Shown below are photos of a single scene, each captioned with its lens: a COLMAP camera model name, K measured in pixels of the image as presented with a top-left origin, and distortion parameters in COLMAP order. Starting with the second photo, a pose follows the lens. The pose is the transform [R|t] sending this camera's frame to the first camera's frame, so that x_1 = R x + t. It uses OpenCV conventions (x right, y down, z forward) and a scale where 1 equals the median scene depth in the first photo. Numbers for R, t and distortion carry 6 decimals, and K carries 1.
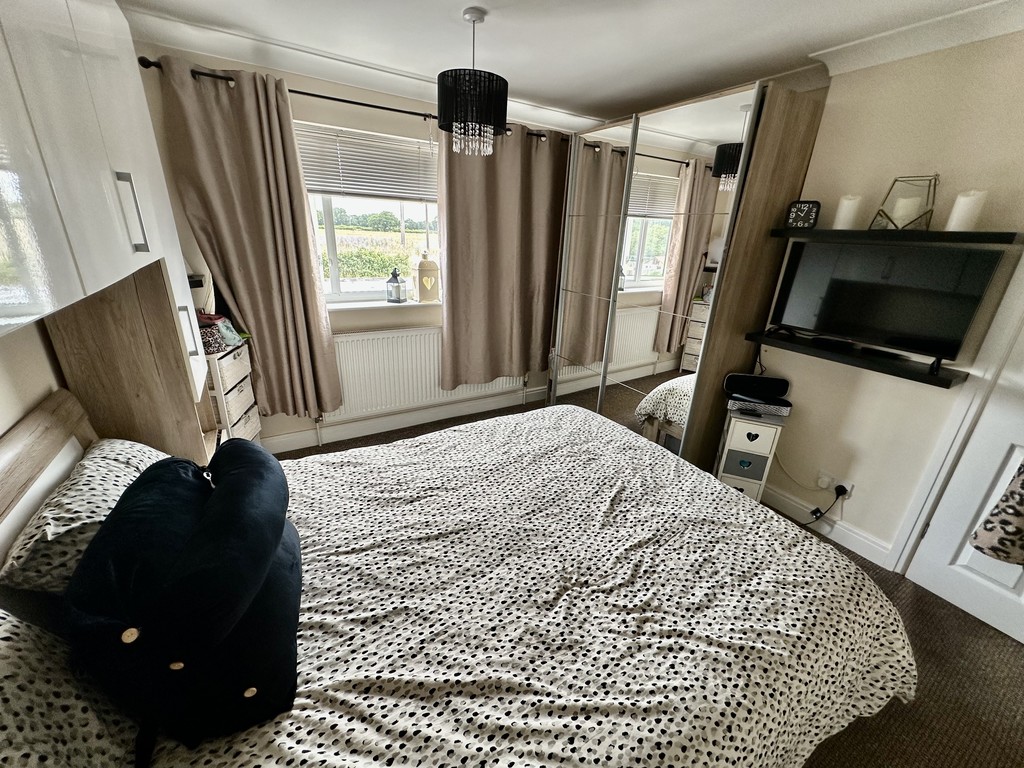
lens RADIAL K [[409.4, 0, 510.4], [0, 409.4, 382.7], [0, 0, 1]] dist [-0.001154, 0.000343]
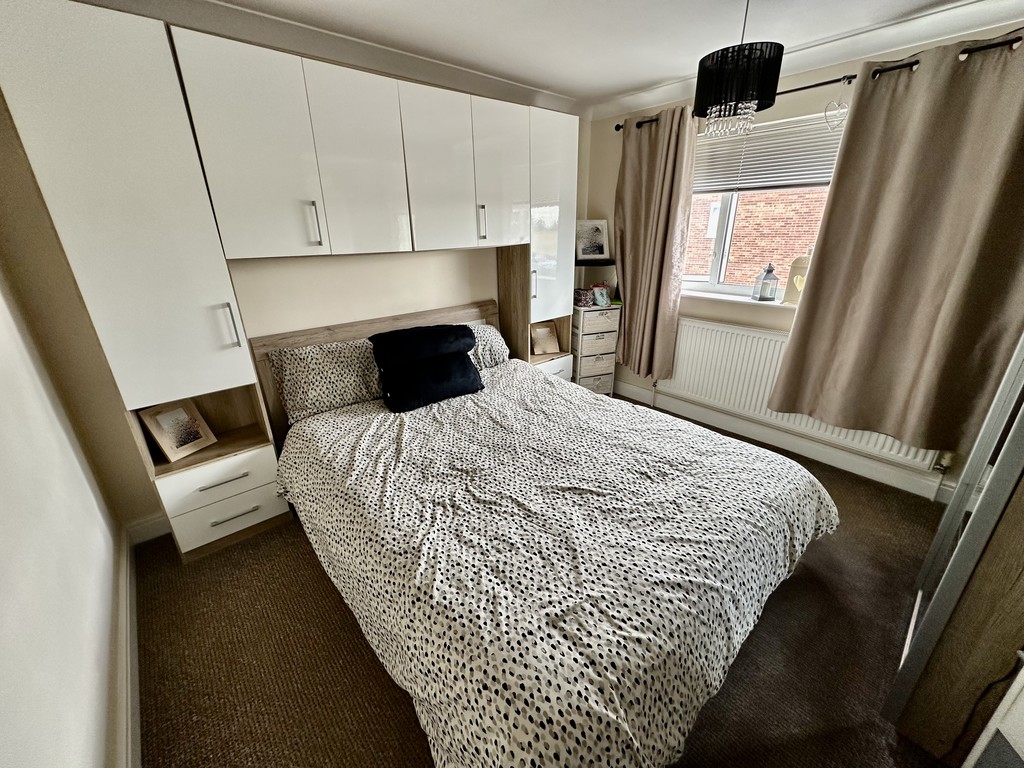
lens RADIAL K [[409.4, 0, 510.4], [0, 409.4, 382.7], [0, 0, 1]] dist [-0.001154, 0.000343]
pose [[0.165050, 0.310906, -0.936000, 1.241797], [-0.319256, 0.914763, 0.247556, -0.161772], [0.933185, 0.257964, 0.250240, 0.629488]]
